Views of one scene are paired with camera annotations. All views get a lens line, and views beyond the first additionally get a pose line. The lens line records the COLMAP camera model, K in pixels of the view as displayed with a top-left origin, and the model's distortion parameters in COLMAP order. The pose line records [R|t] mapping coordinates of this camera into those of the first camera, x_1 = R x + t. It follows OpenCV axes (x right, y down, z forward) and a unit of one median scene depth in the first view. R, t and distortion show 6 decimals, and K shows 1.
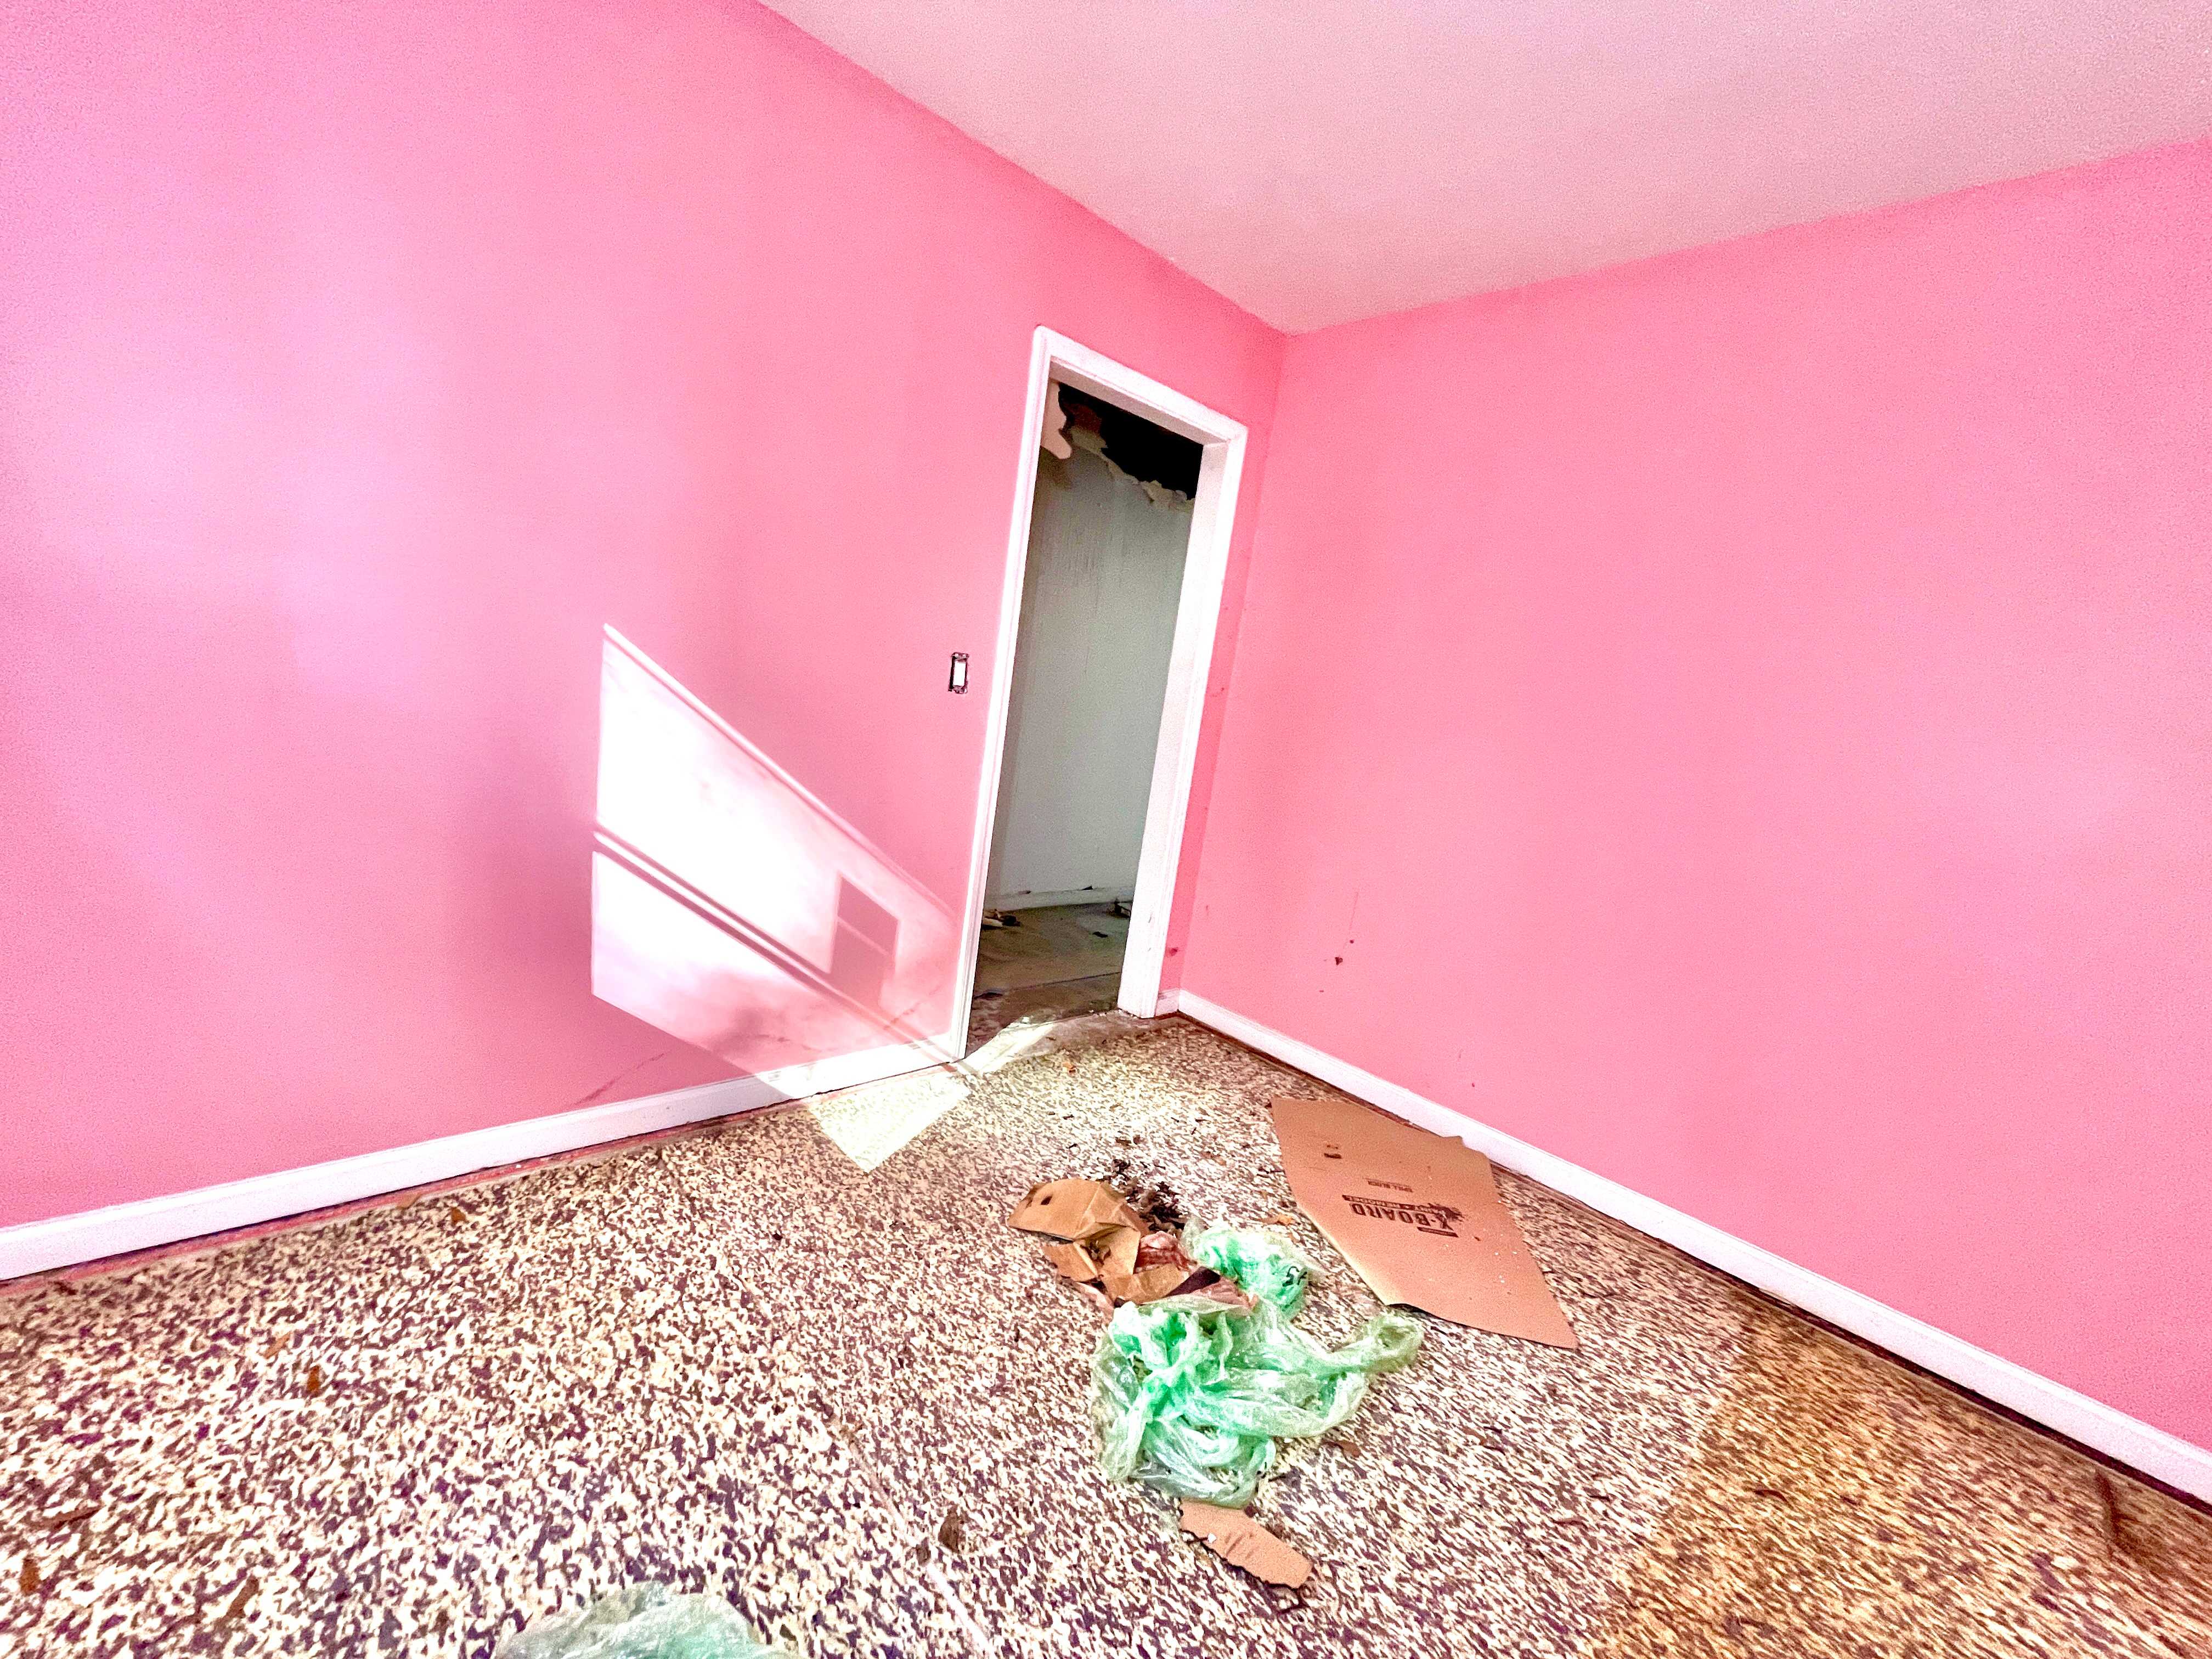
lens RADIAL K [[887.1, 0, 1106.2], [0, 887.1, 832.8], [0, 0, 1]] dist [-0.004011, 0.000324]
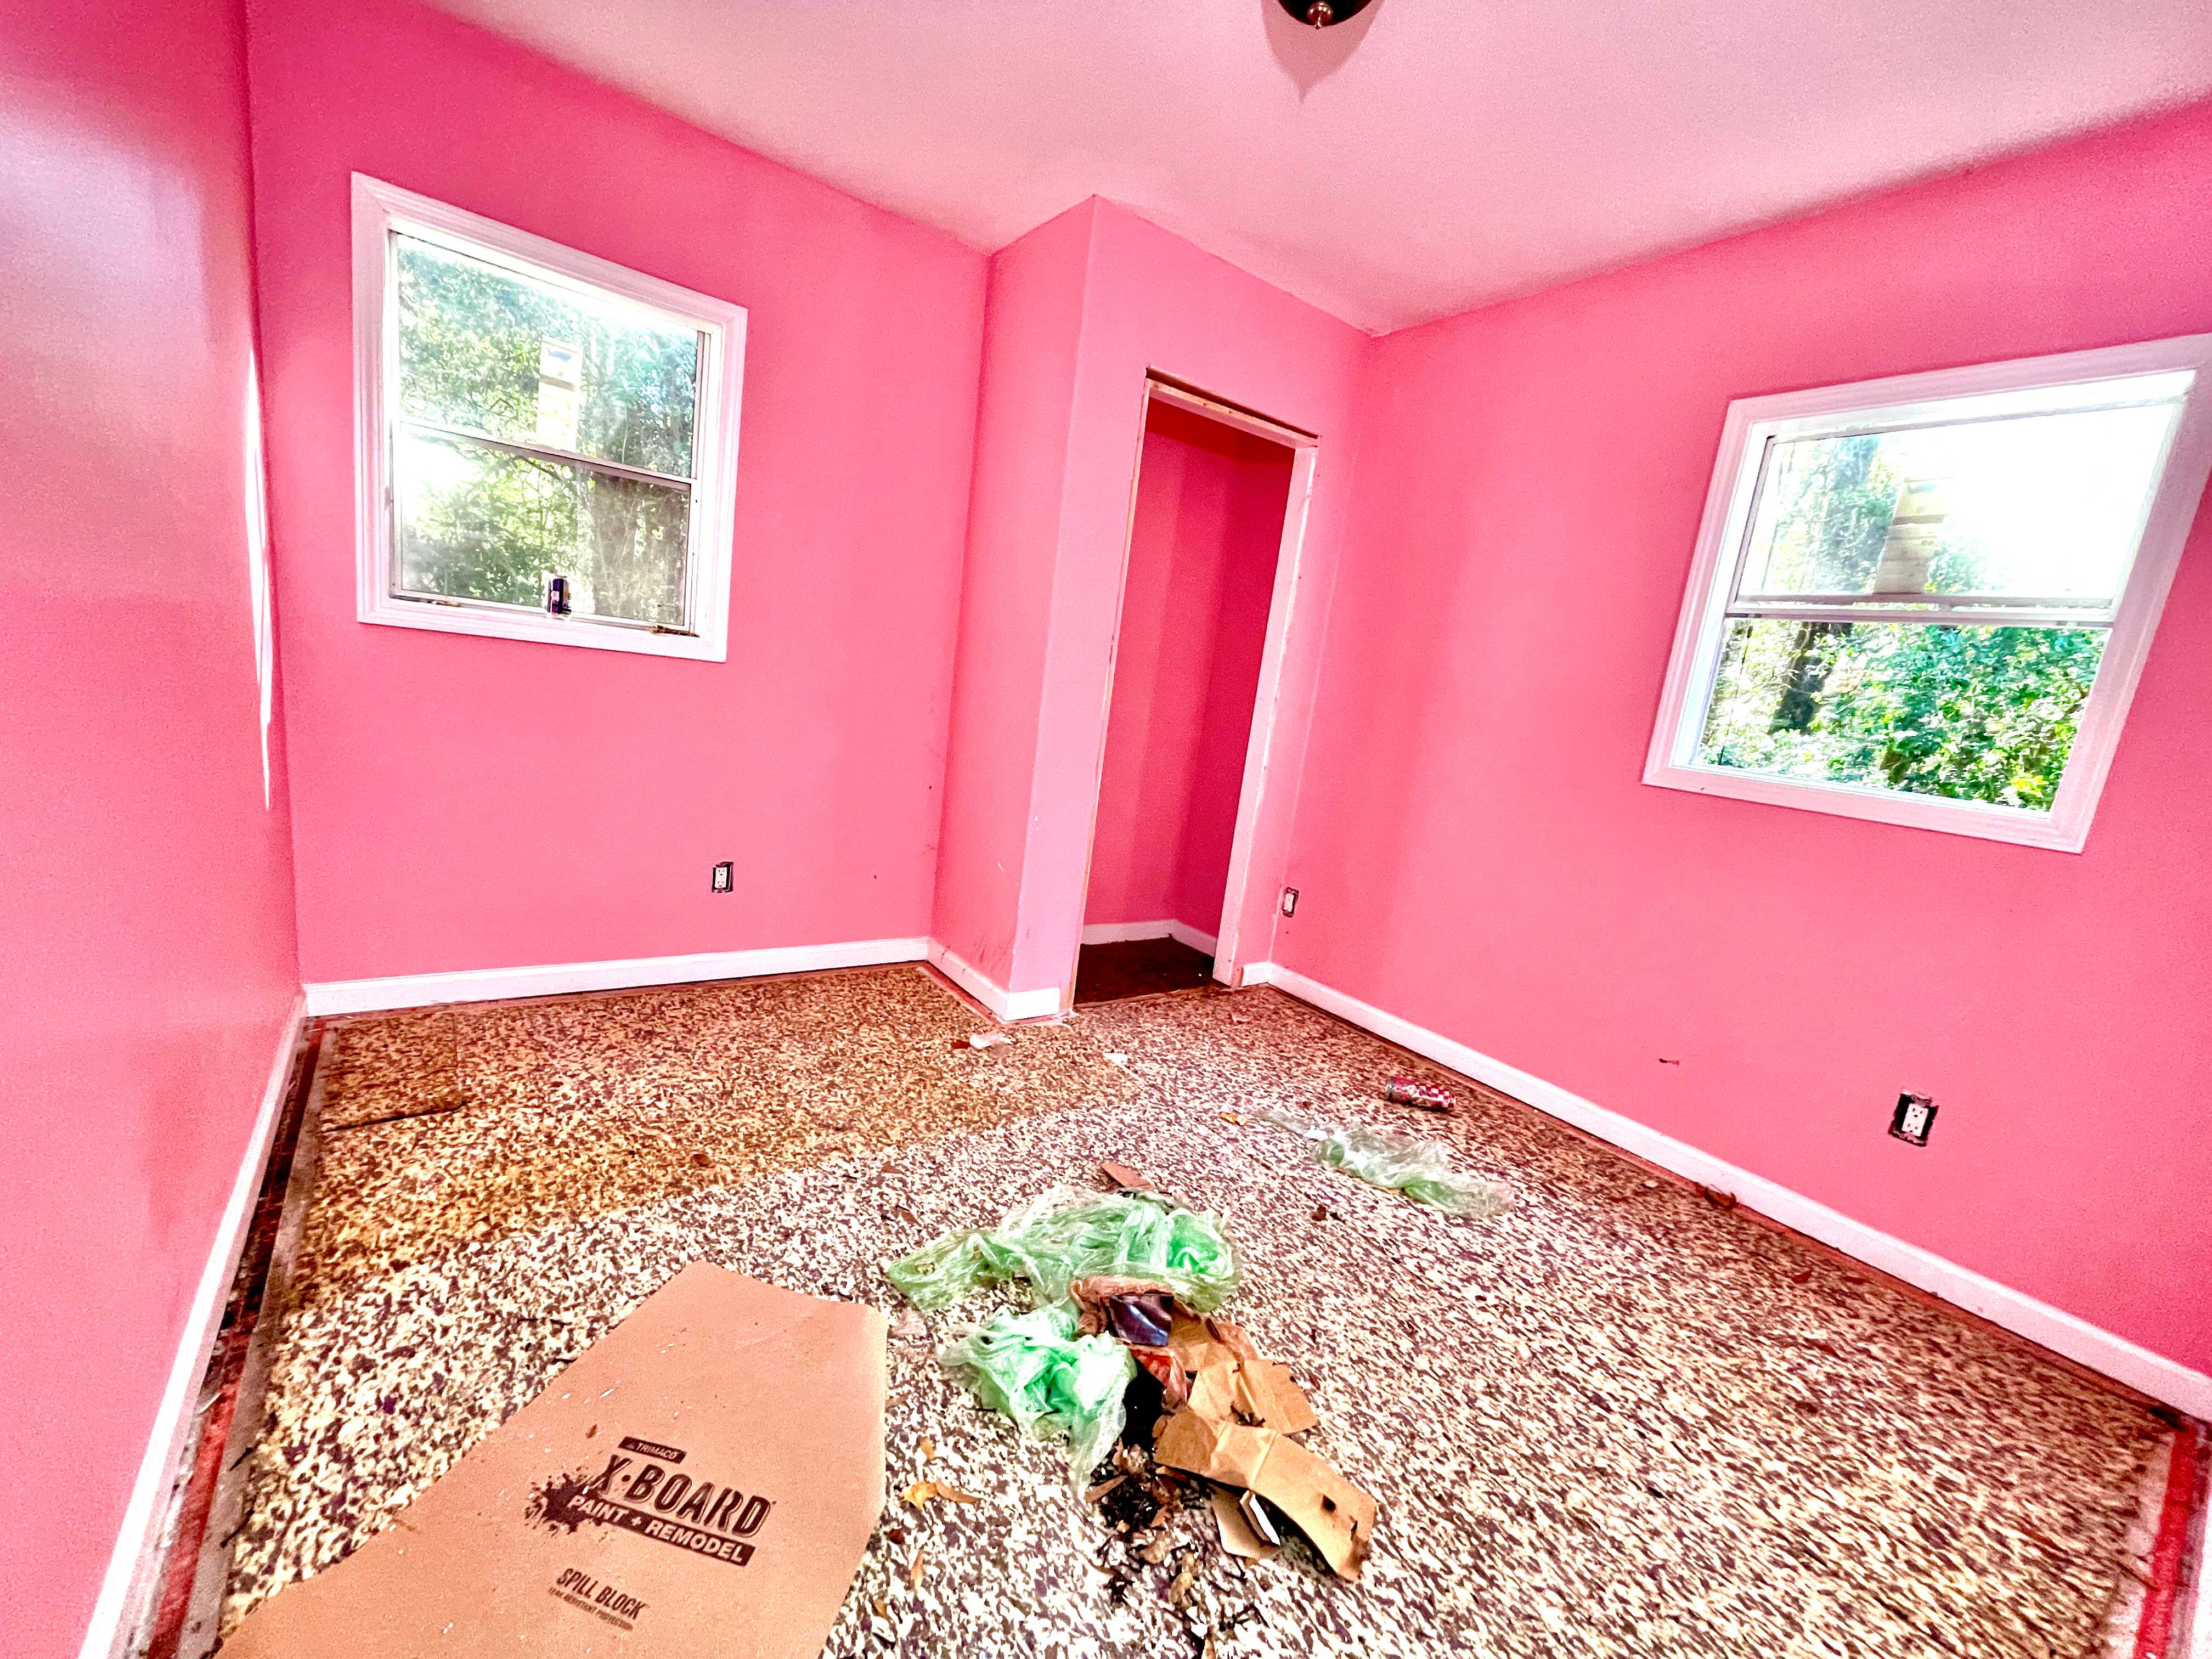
lens RADIAL K [[887.1, 0, 1103.0], [0, 887.1, 827.5], [0, 0, 1]] dist [-0.004011, 0.000324]
pose [[-0.957997, -0.276078, 0.077613, 0.207786], [-0.232369, 0.905876, 0.354109, -0.251425], [-0.168069, 0.321200, -0.931978, 1.778110]]
